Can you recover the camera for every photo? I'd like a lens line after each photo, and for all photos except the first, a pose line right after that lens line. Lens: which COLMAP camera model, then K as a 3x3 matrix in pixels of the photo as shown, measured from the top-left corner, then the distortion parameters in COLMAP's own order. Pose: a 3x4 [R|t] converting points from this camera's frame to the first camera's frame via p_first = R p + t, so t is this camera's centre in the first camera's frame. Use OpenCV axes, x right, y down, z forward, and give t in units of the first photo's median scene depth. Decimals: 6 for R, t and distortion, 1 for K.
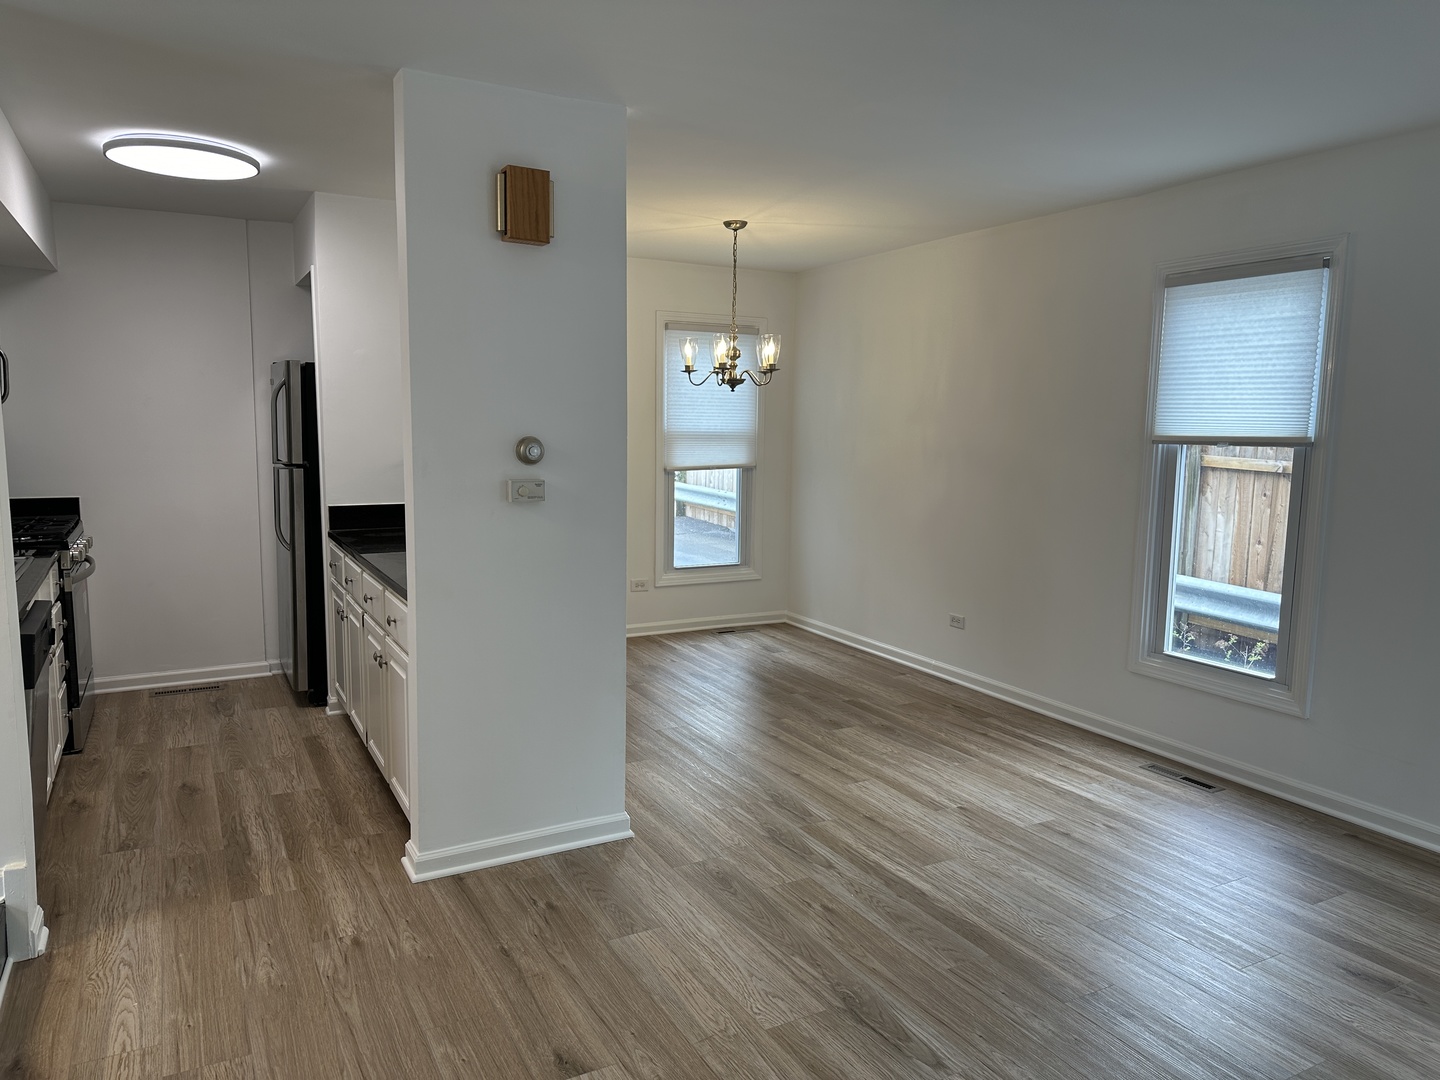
lens RADIAL K [[1014.0, 0, 726.7], [0, 1014.0, 531.8], [0, 0, 1]] dist [0.009402, -0.011520]
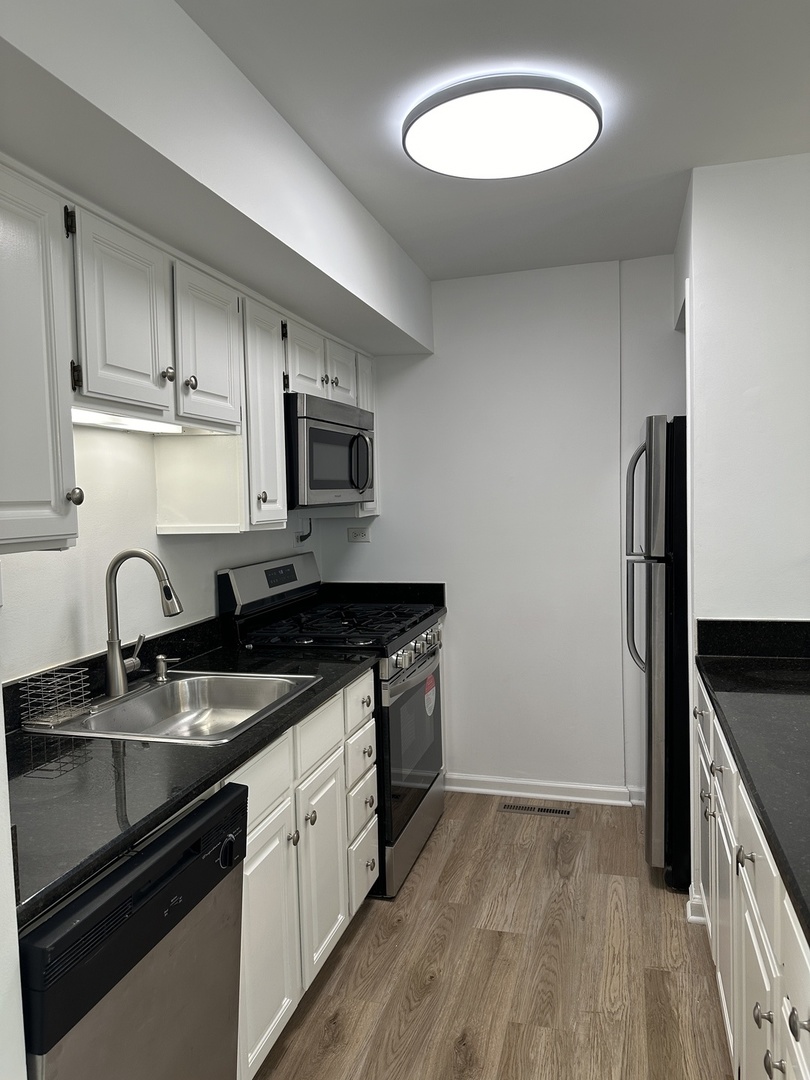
lens RADIAL K [[760.5, 0, 412.9], [0, 760.5, 532.6], [0, 0, 1]] dist [0.009402, -0.011520]
pose [[0.718083, 0.008077, -0.695910, -0.170074], [-0.046816, 0.998228, -0.036722, -0.055830], [0.694381, 0.058949, 0.717189, 0.487091]]
